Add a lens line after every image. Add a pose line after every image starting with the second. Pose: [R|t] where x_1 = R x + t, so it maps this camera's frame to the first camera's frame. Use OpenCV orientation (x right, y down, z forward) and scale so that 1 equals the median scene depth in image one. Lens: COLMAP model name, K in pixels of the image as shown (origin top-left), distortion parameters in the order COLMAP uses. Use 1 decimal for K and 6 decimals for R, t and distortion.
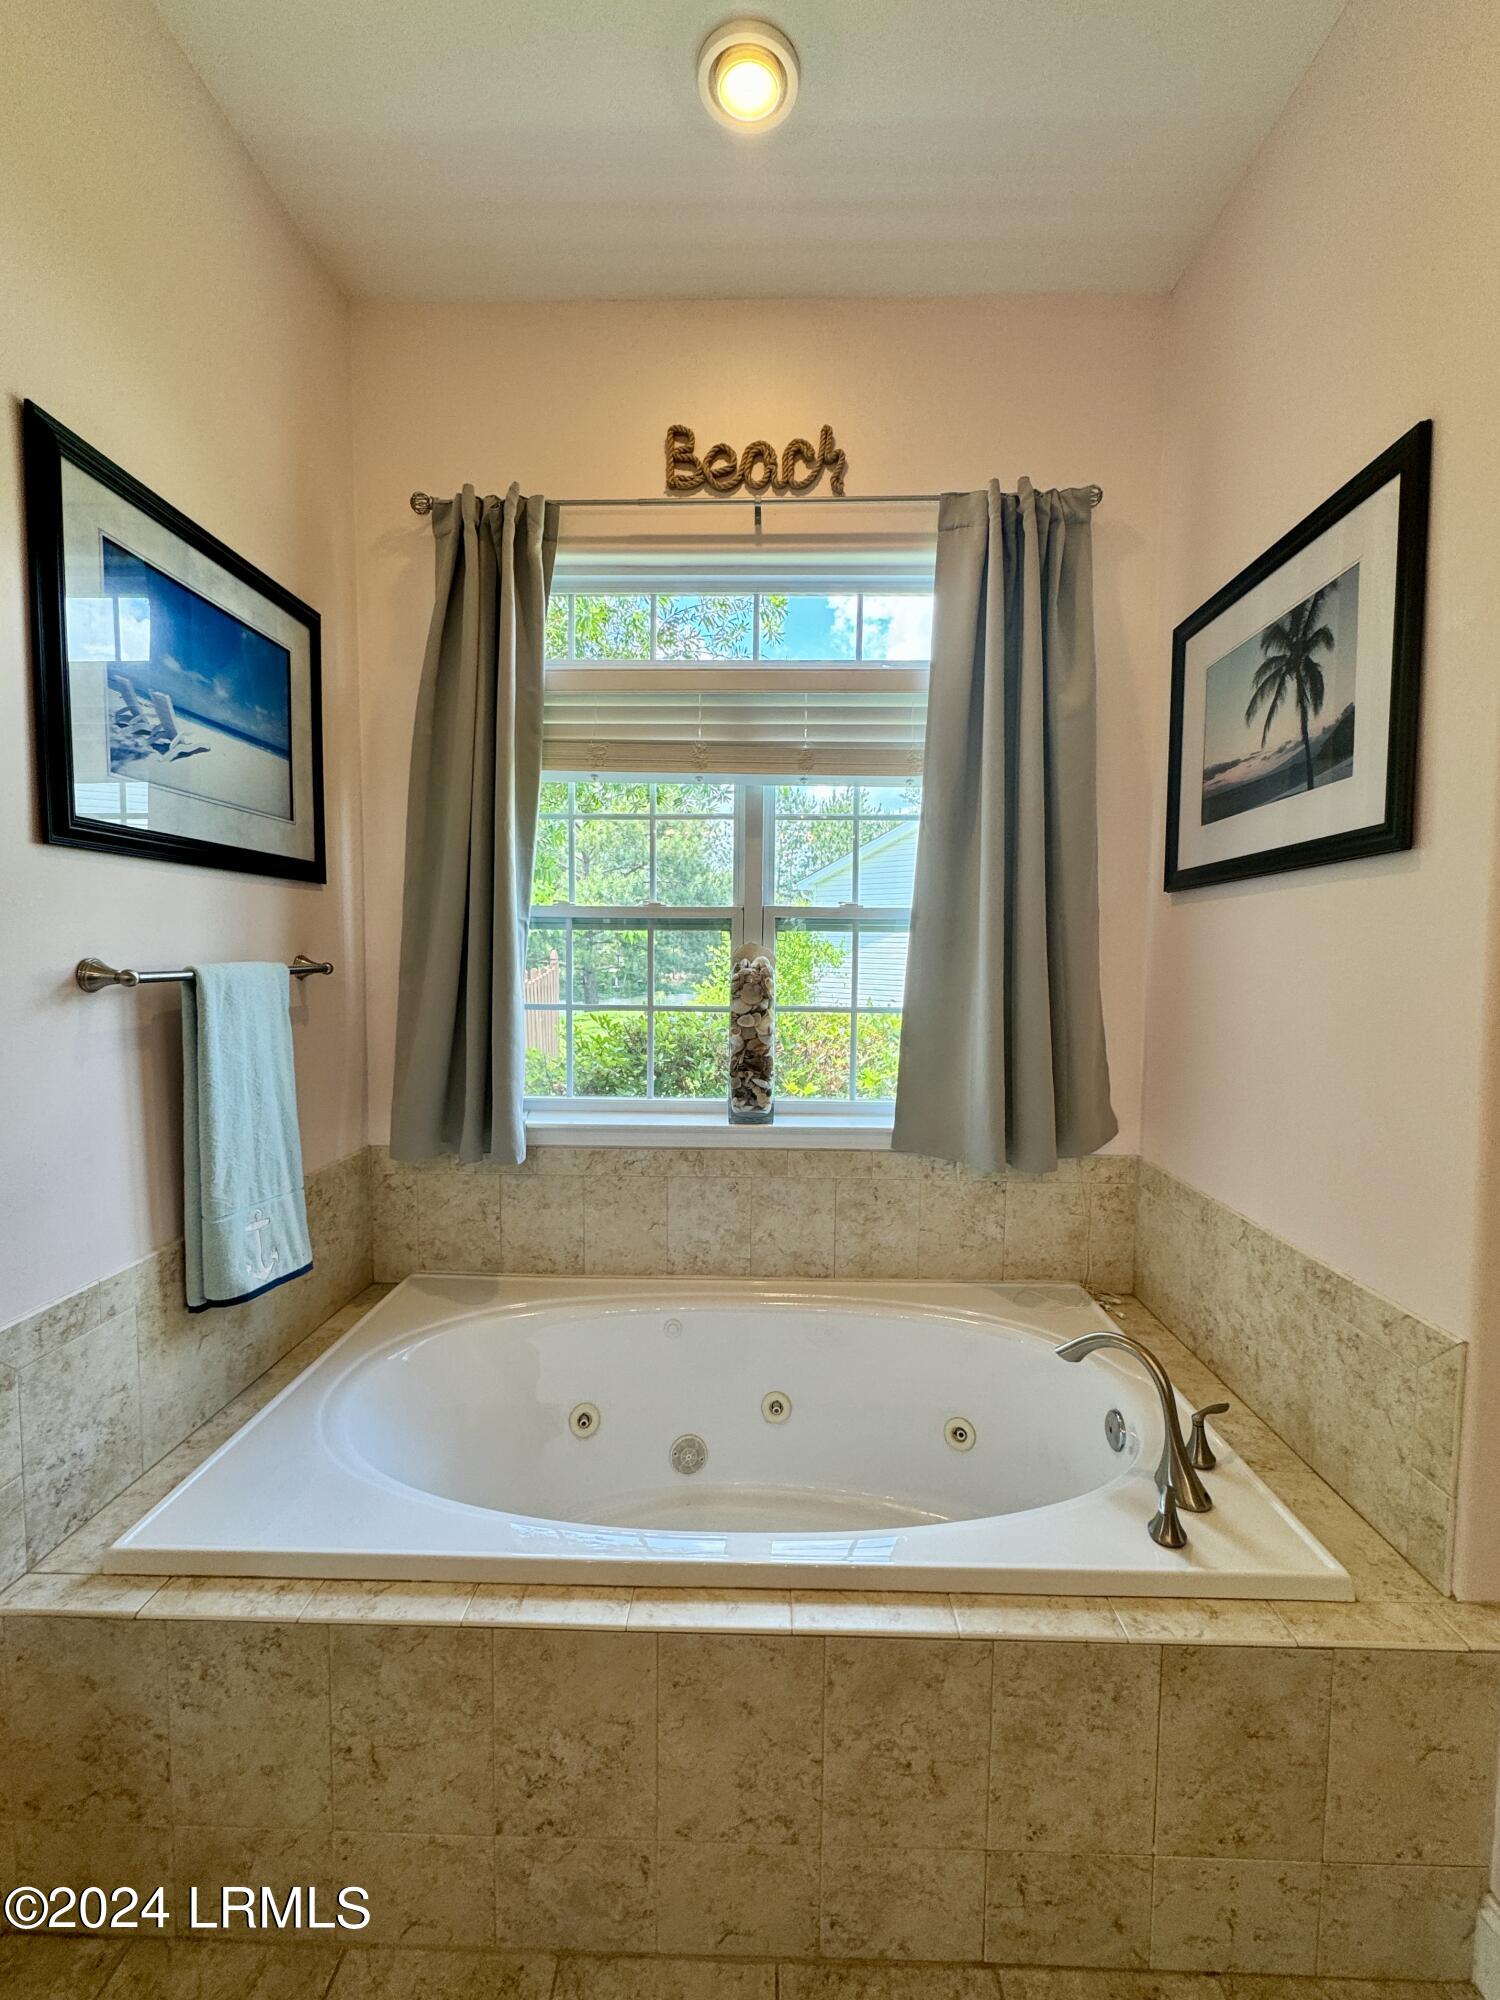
lens RADIAL K [[841.6, 0, 753.5], [0, 841.6, 996.8], [0, 0, 1]] dist [-0.001226, -0.000182]
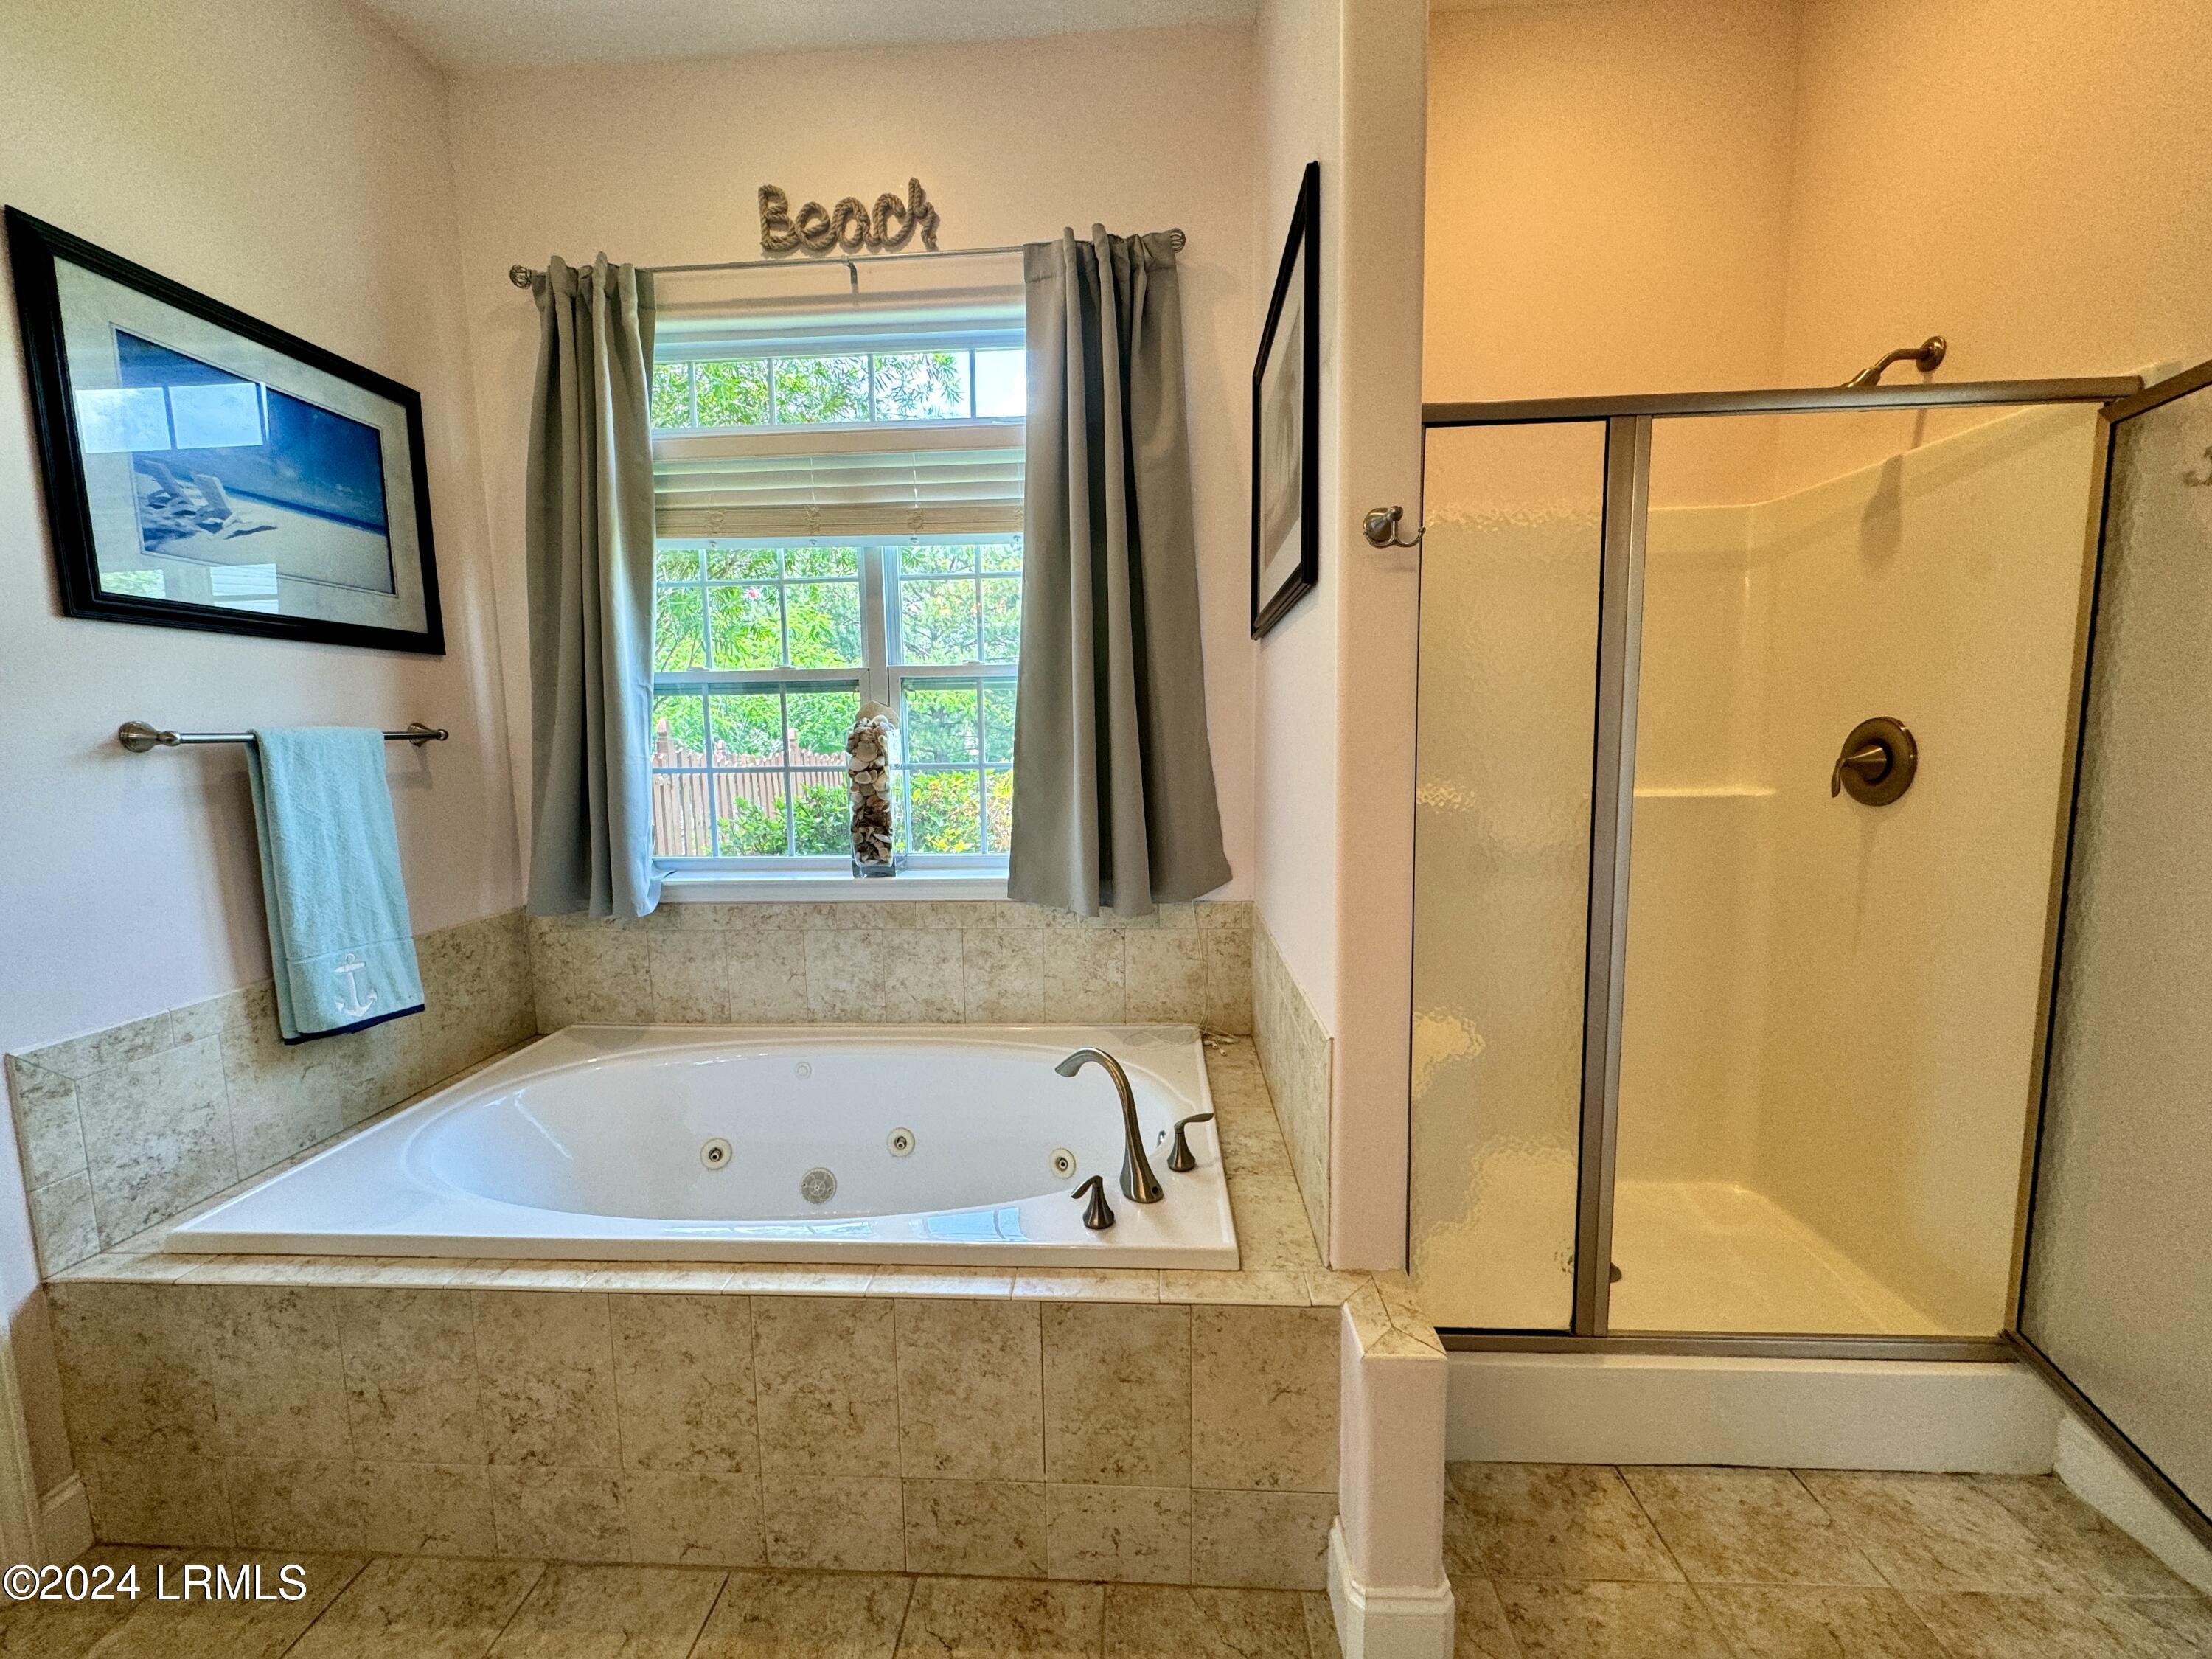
lens RADIAL K [[881.8, 0, 1104.6], [0, 881.8, 826.4], [0, 0, 1]] dist [-0.000797, 0.000270]
pose [[0.999143, -0.021087, -0.035606, 0.418688], [0.022985, 0.998289, 0.053768, 0.047000], [0.034411, -0.054541, 0.997918, -0.097717]]
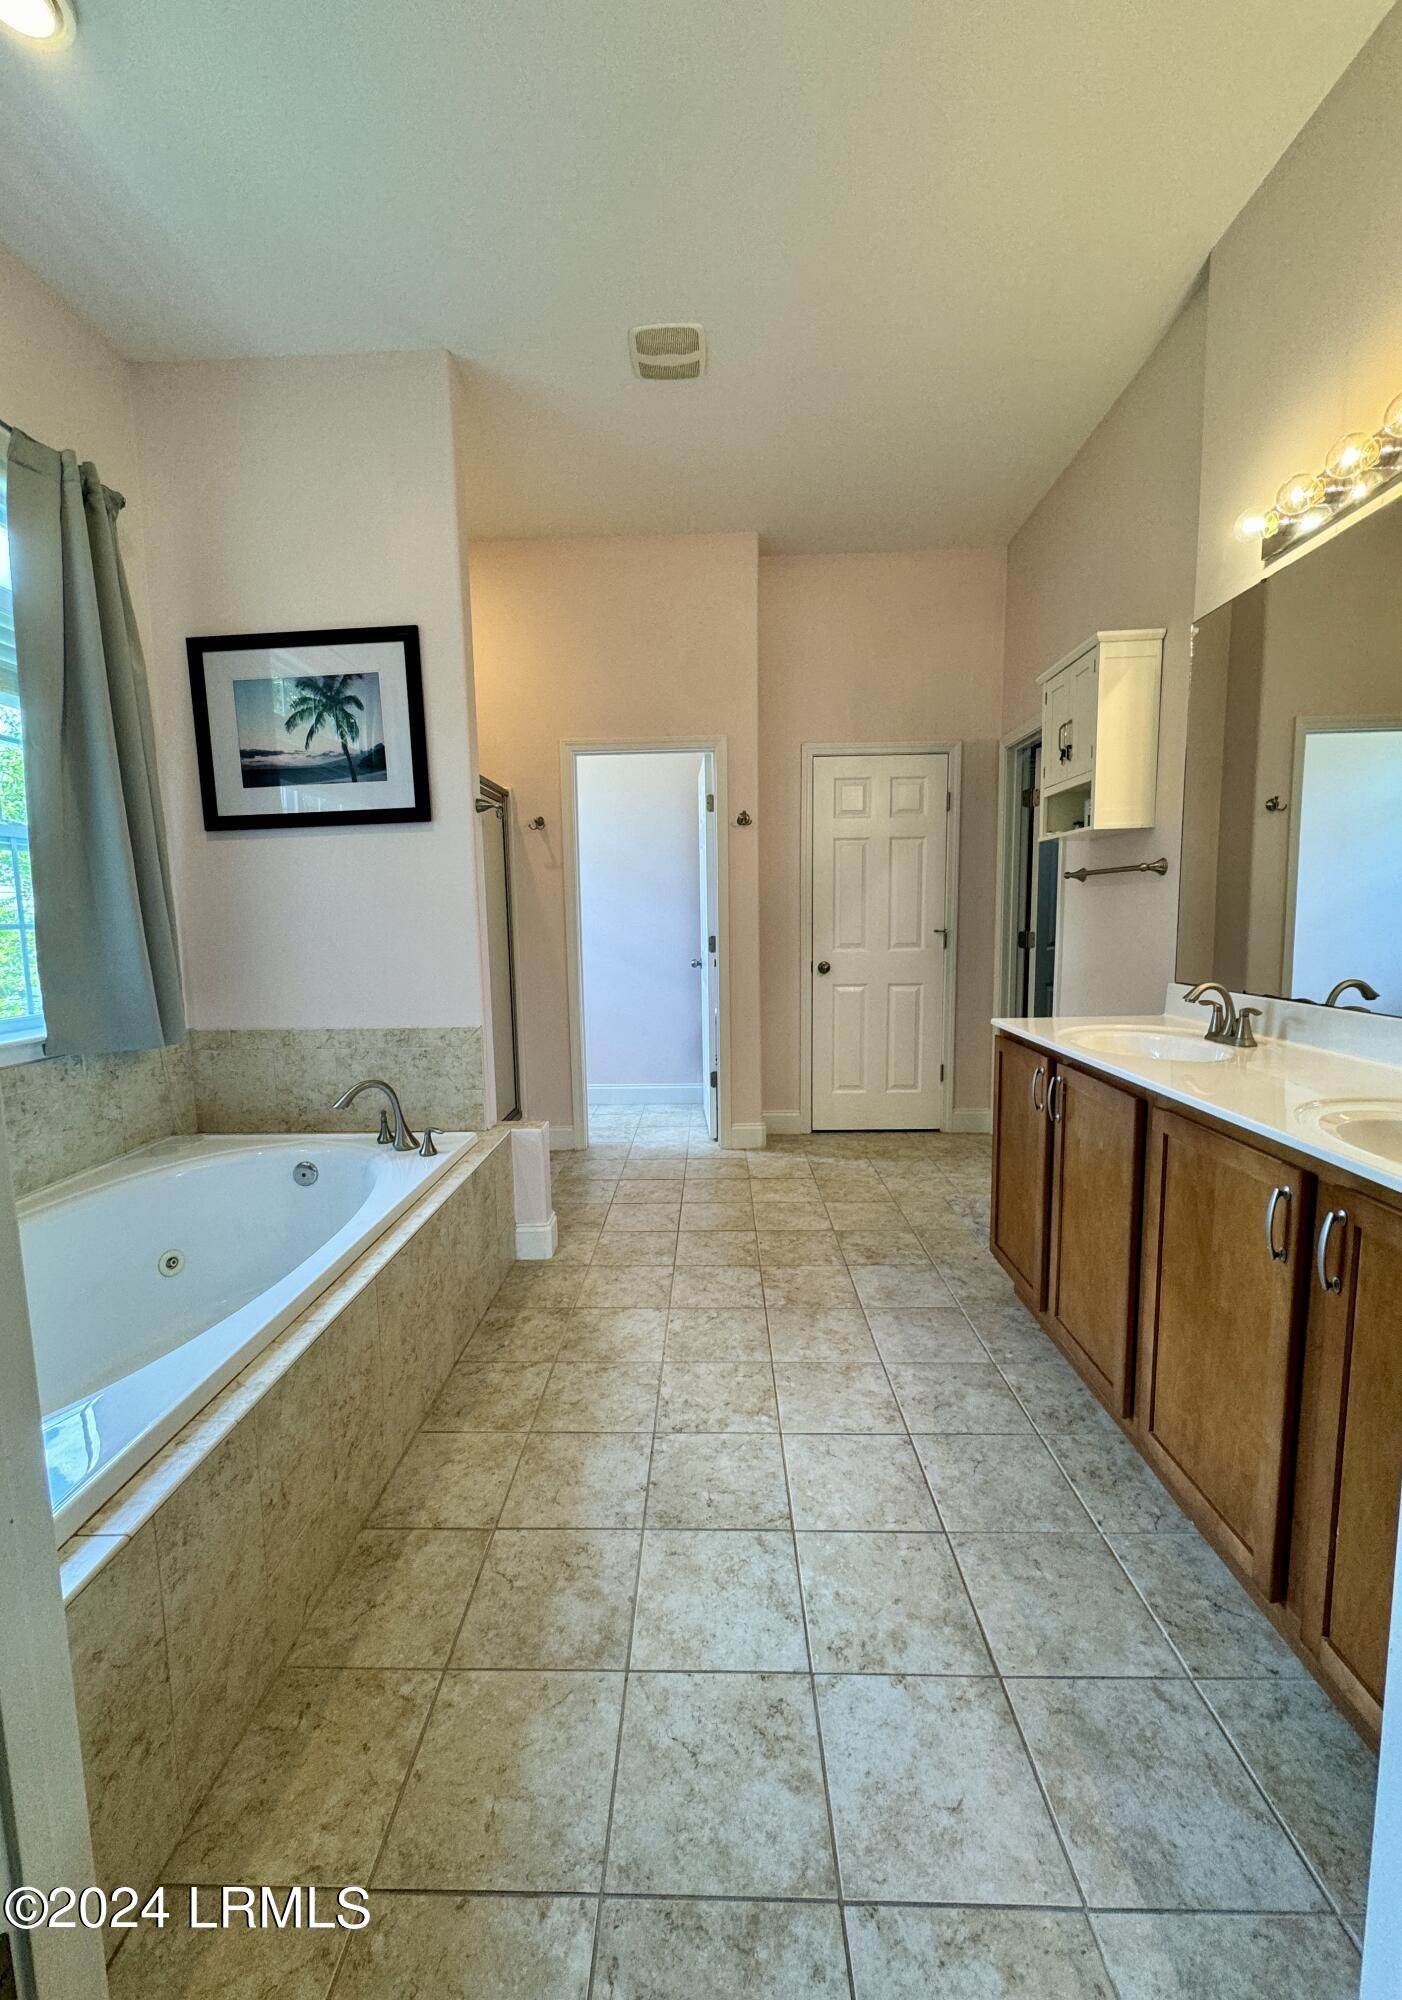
lens RADIAL K [[796.6, 0, 691.9], [0, 796.6, 1001.3], [0, 0, 1]] dist [-0.001612, -0.000054]
pose [[0.013118, -0.121230, 0.992538, -1.031385], [0.078154, 0.989711, 0.119851, 0.074554], [-0.996855, 0.075998, 0.022458, 0.225265]]
